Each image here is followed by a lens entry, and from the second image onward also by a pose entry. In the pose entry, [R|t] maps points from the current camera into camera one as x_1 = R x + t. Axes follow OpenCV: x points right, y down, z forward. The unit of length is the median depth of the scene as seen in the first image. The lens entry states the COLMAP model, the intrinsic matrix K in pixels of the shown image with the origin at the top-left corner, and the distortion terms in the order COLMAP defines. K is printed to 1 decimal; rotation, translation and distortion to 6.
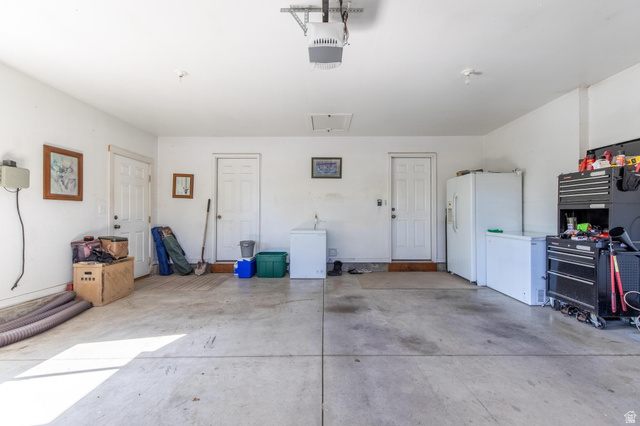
lens RADIAL K [[290.3, 0, 320.4], [0, 290.3, 213.7], [0, 0, 1]] dist [-0.000350, 0.000207]
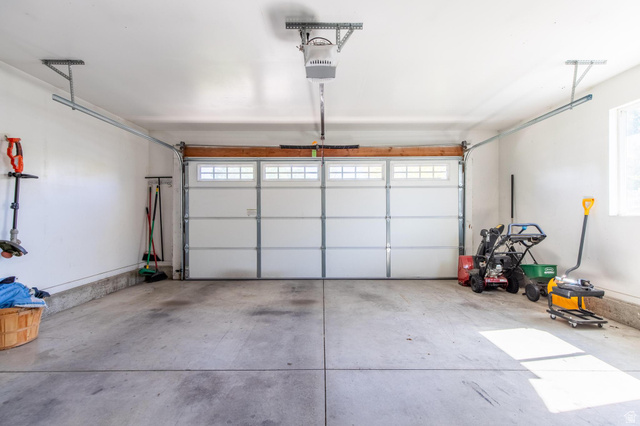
lens RADIAL K [[290.3, 0, 320.9], [0, 290.3, 214.4], [0, 0, 1]] dist [-0.000350, 0.000207]
pose [[-0.999967, 0.005966, -0.005531, 0.022981], [0.006006, 0.999956, -0.007255, 0.003805], [0.005488, -0.007288, -0.999958, 1.923731]]
